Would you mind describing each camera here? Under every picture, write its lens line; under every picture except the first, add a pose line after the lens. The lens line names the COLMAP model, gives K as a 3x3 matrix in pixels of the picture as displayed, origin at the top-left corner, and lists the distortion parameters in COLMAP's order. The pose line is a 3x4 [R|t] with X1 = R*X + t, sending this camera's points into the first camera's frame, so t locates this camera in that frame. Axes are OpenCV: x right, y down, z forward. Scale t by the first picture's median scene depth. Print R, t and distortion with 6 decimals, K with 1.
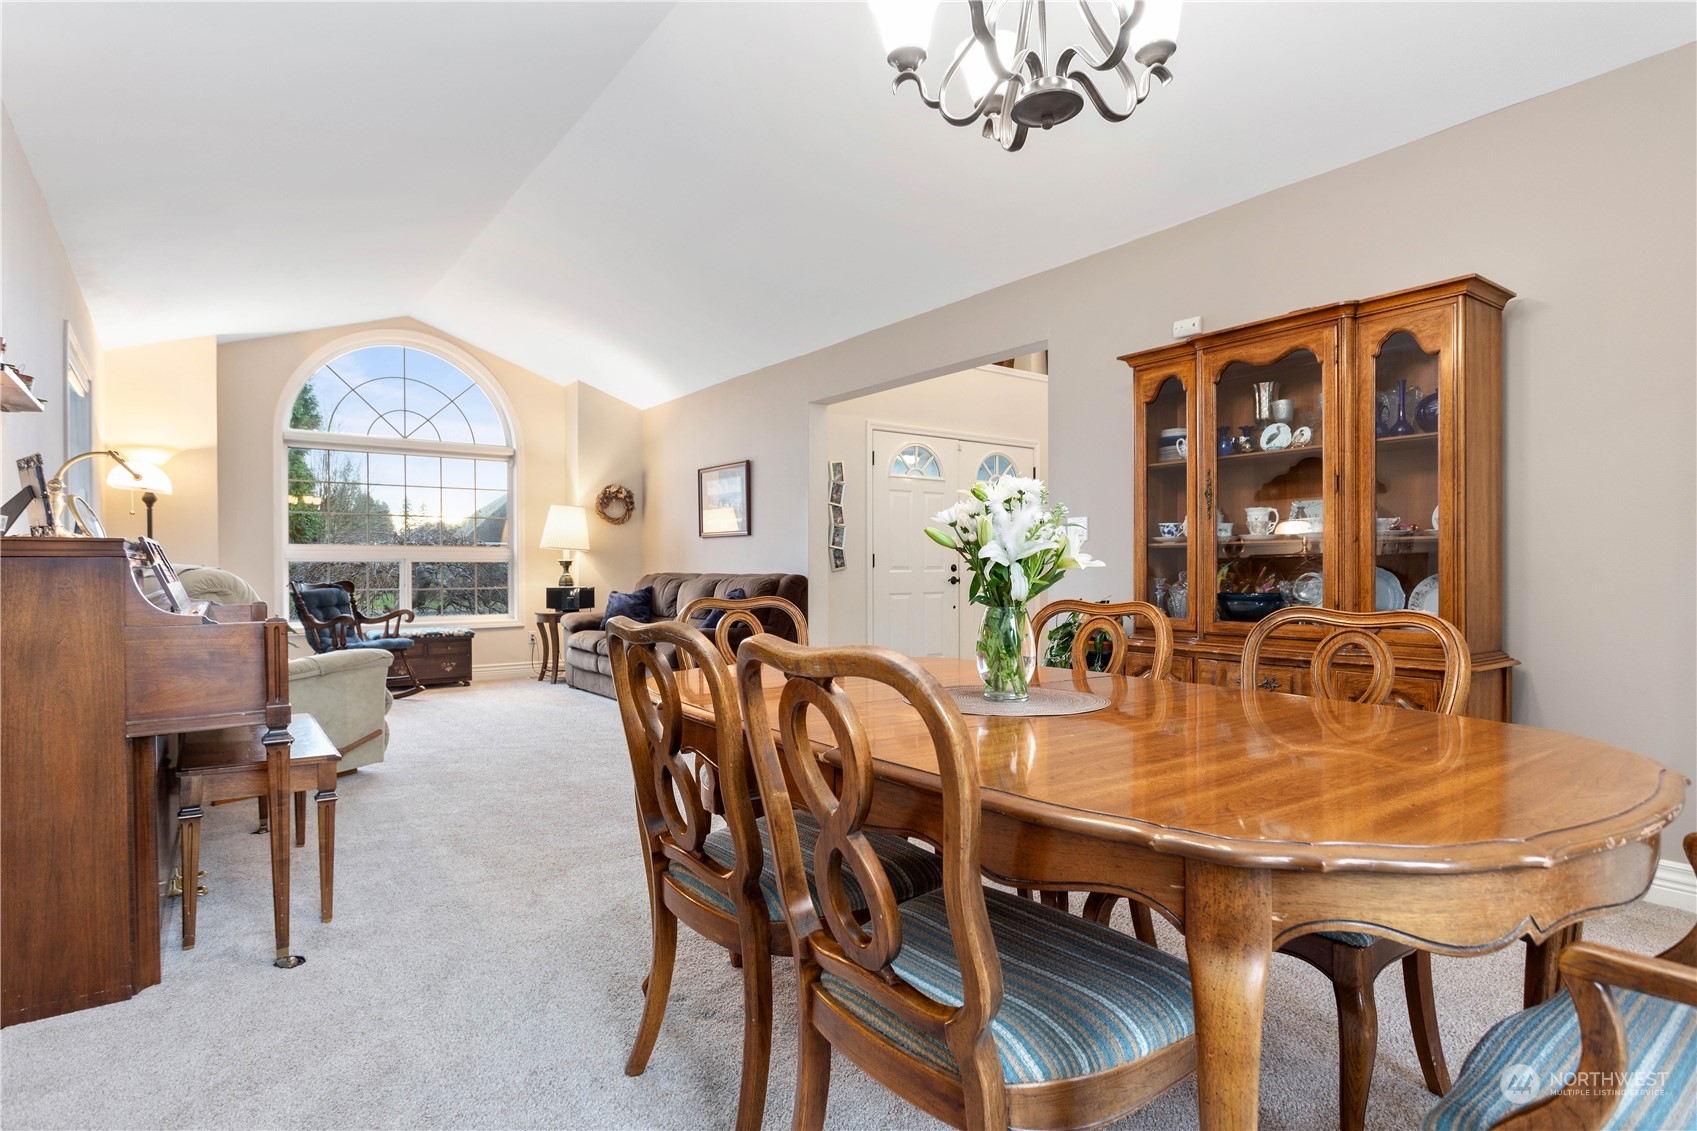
lens RADIAL K [[901.5, 0, 848.5], [0, 901.5, 565.5], [0, 0, 1]] dist [-0.000750, -0.000157]
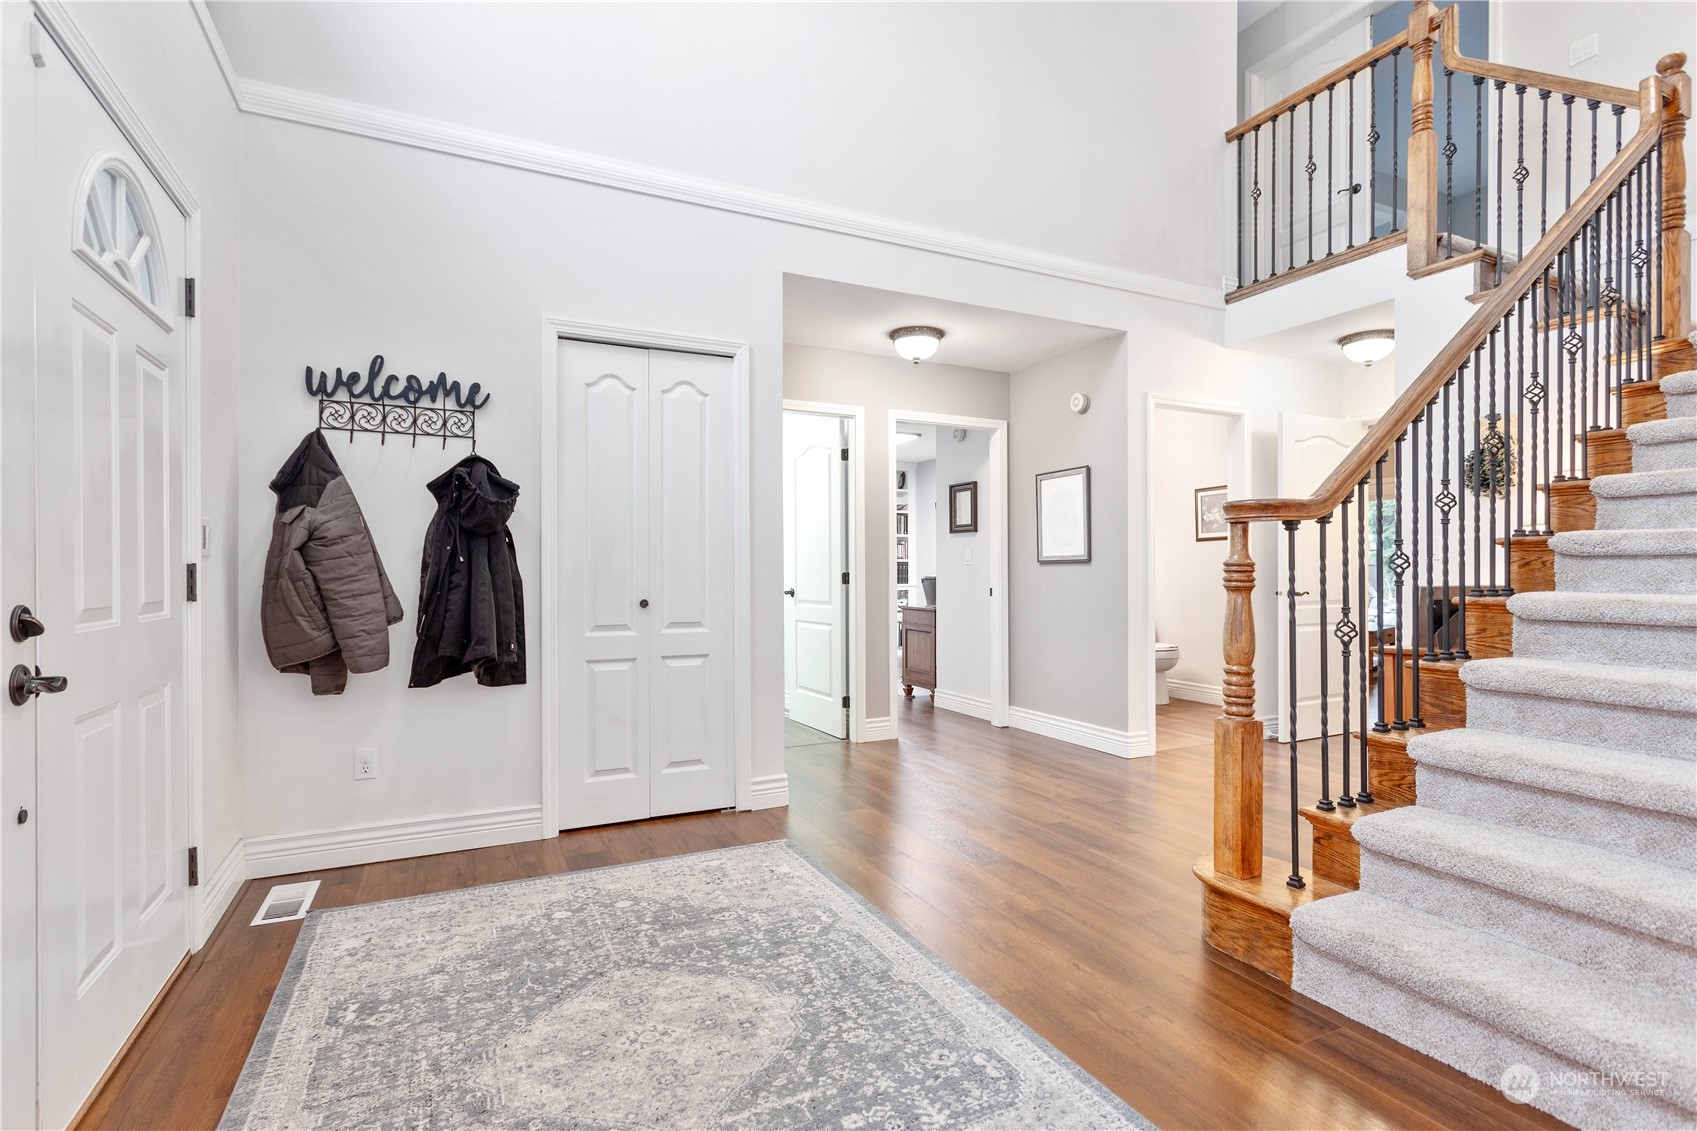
lens RADIAL K [[806.4, 0, 847.2], [0, 806.4, 572.3], [0, 0, 1]] dist [0.000576, 0.001388]
pose [[0.188040, 0.000976, 0.982161, -0.027277], [-0.001937, 0.999998, -0.000623, -0.009224], [-0.982159, -0.001785, 0.188041, 0.783982]]
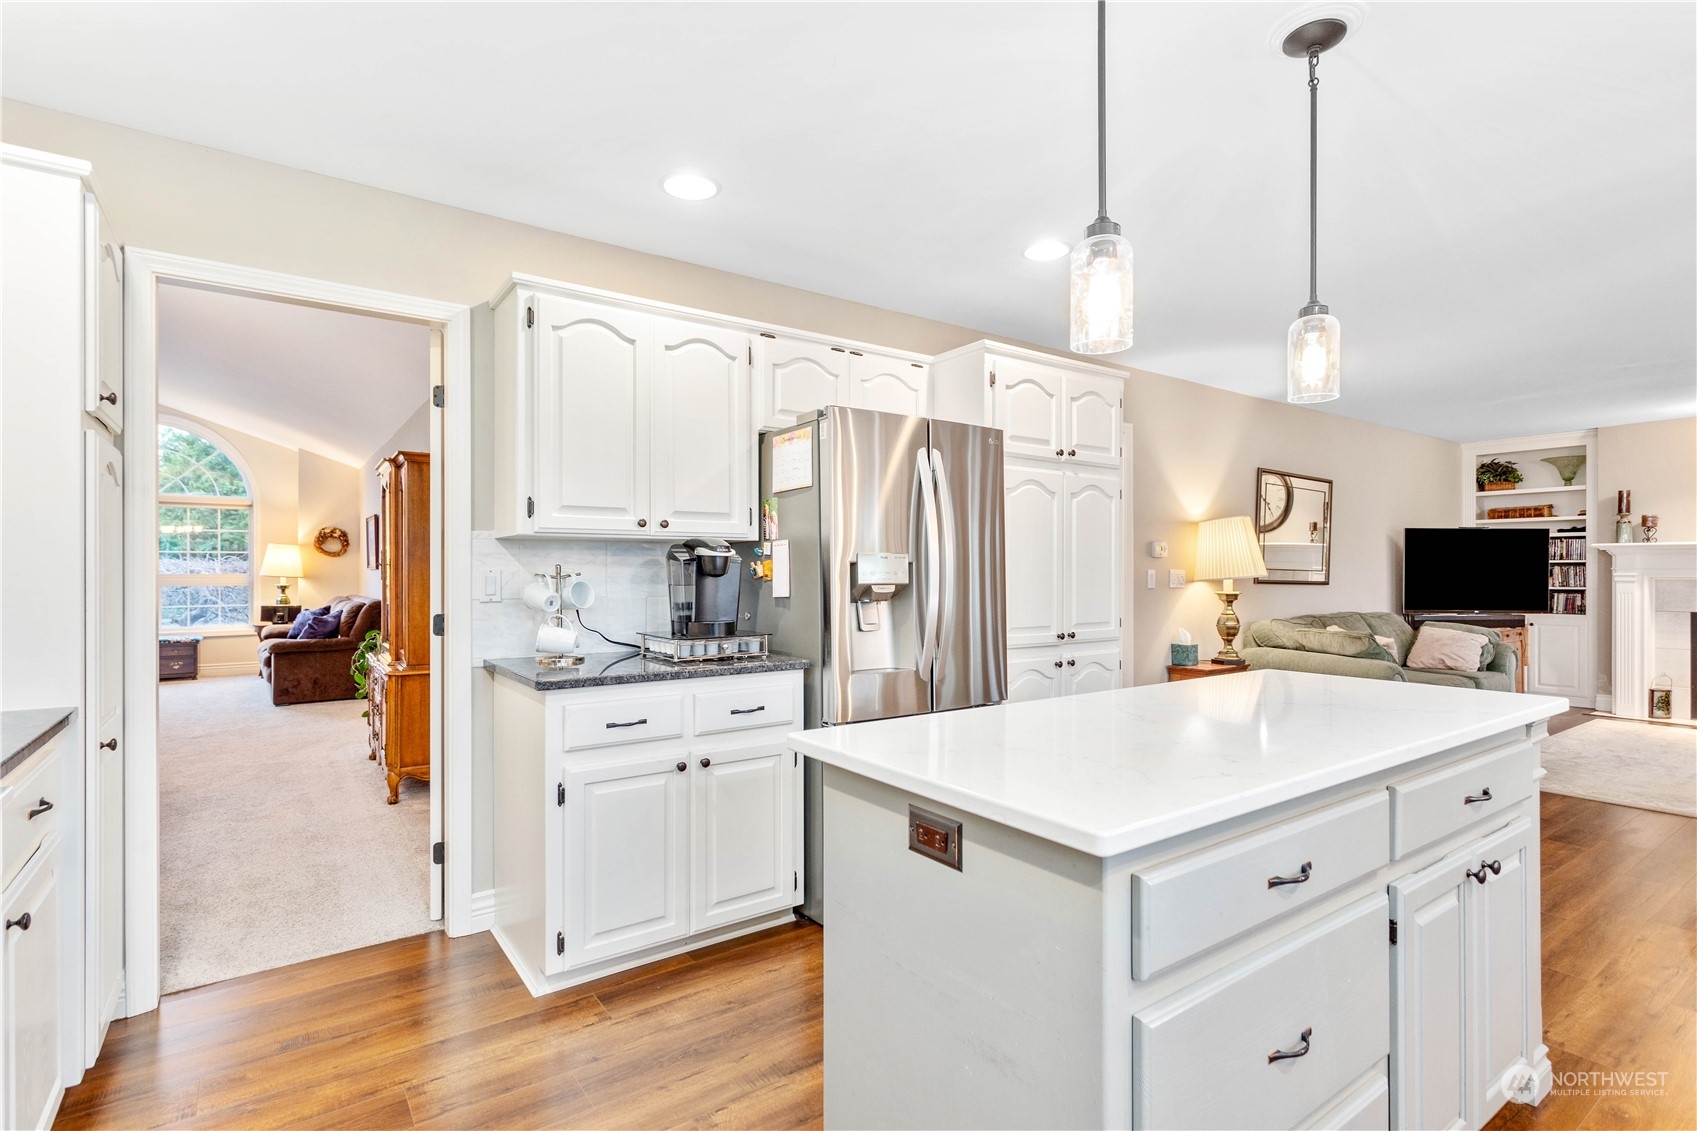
lens RADIAL K [[818.5, 0, 848.5], [0, 818.5, 565.5], [0, 0, 1]] dist [-0.002765, 0.000709]
pose [[0.999603, -0.000317, -0.028172, 0.580827], [0.000300, 1.000000, -0.000595, -0.035000], [0.028172, 0.000586, 0.999603, -0.190184]]
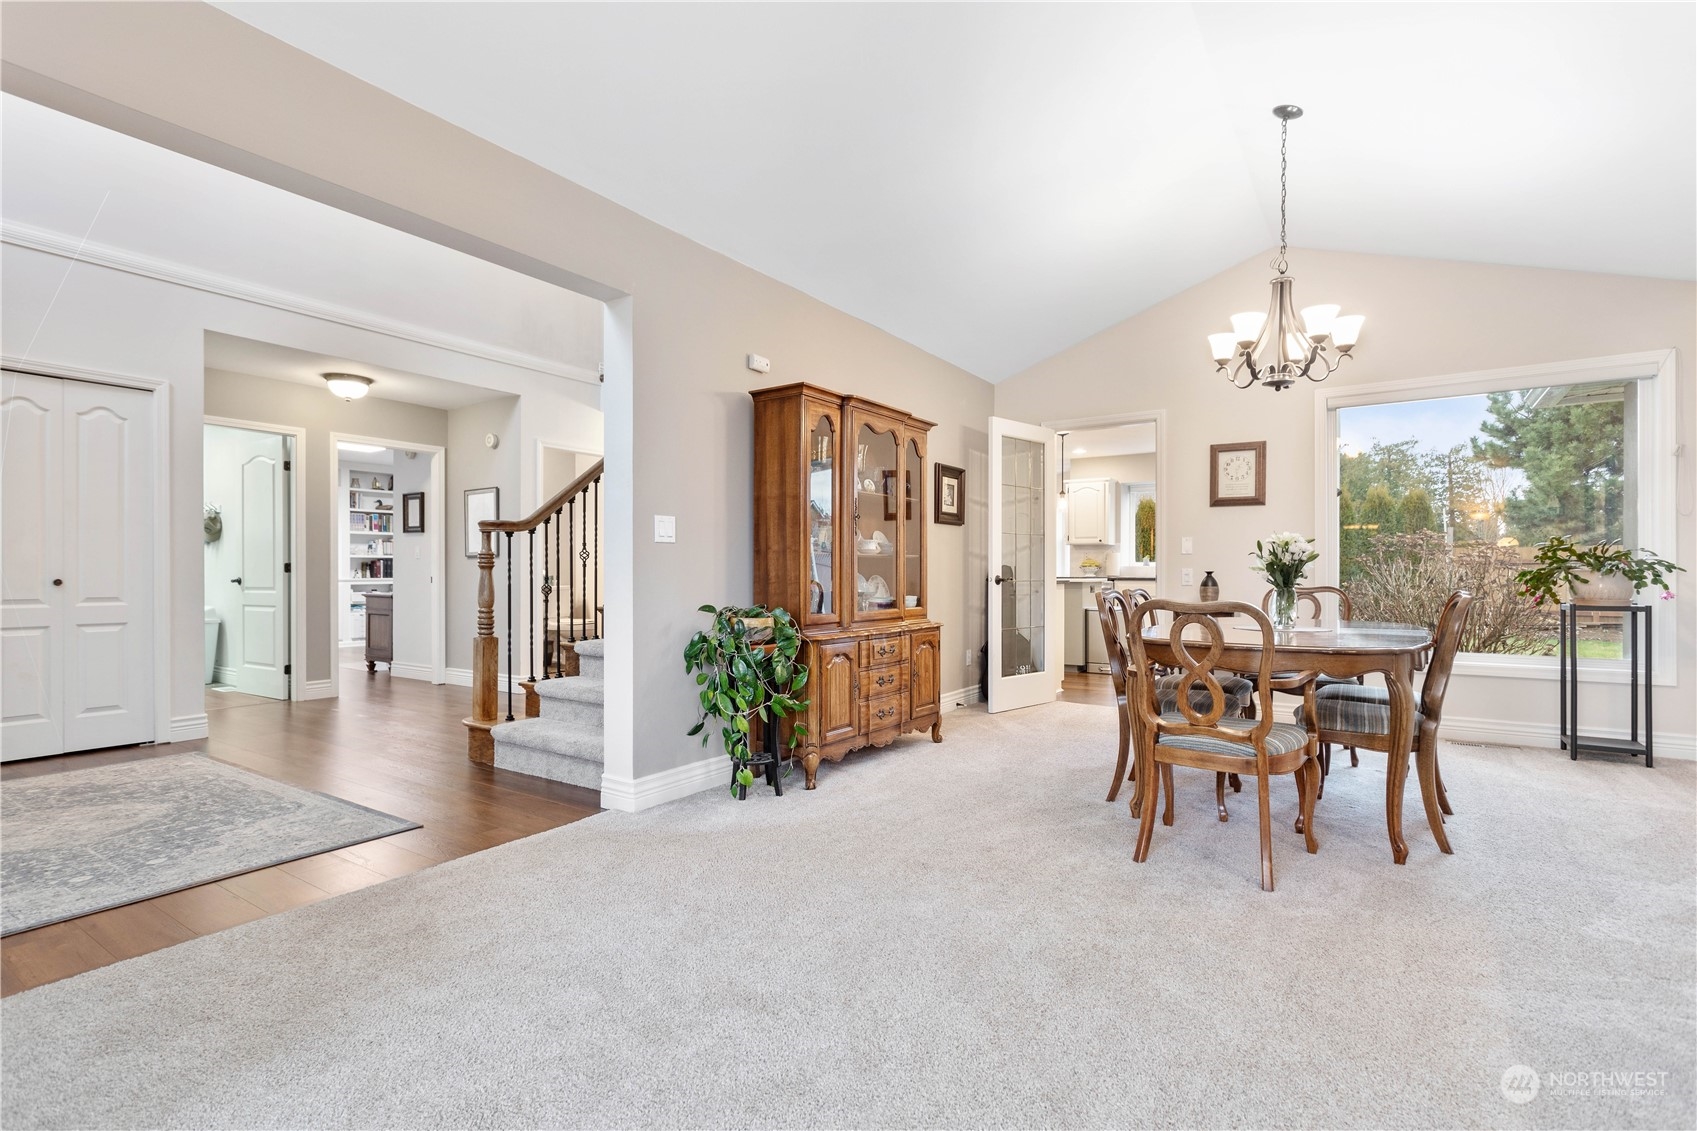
lens RADIAL K [[800.1, 0, 842.7], [0, 800.1, 575.2], [0, 0, 1]] dist [0.002505, 0.001651]
pose [[-0.320027, -0.000099, 0.947409, -0.320014], [-0.003419, 0.999994, -0.001050, 0.002048], [-0.947402, -0.003575, -0.320025, 0.636777]]
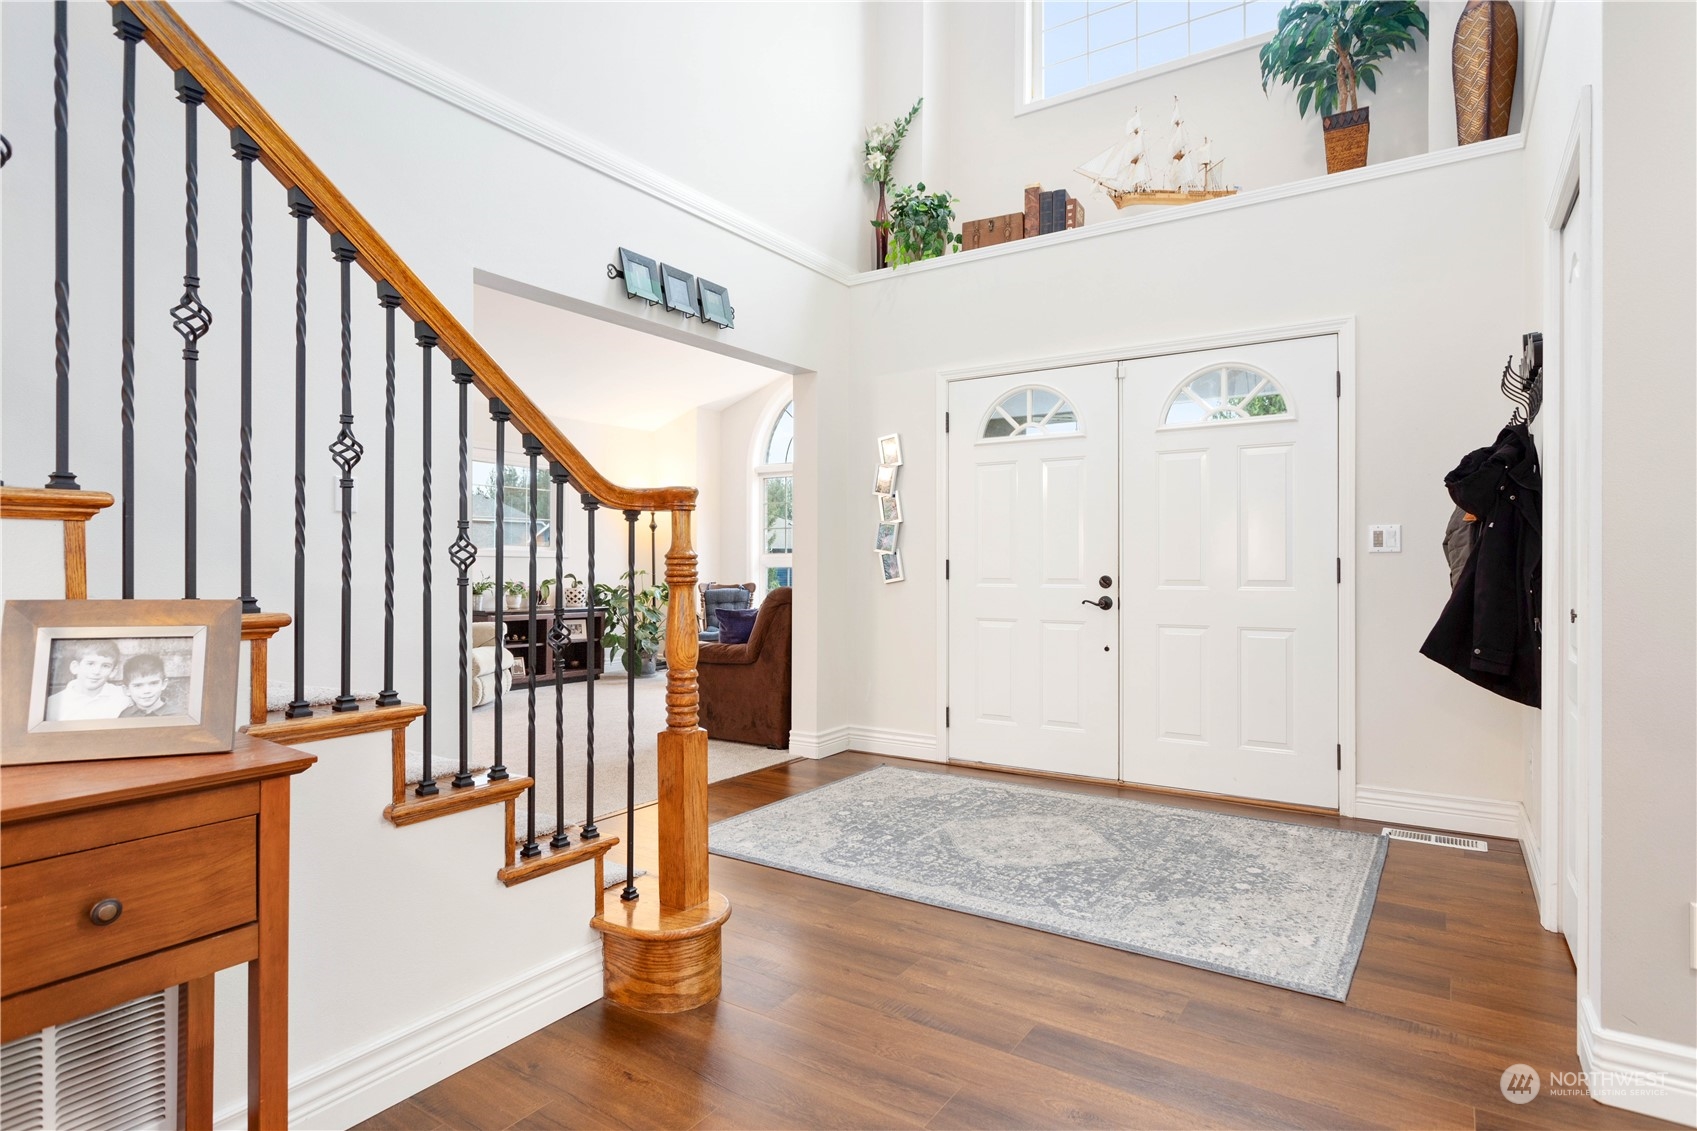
lens RADIAL K [[901.5, 0, 848.5], [0, 901.5, 565.5], [0, 0, 1]] dist [-0.000750, -0.000157]
pose [[0.336279, 0.002952, -0.941758, 0.613516], [0.002085, 0.999990, 0.003879, -0.010587], [0.941760, -0.003268, 0.336269, 0.644977]]
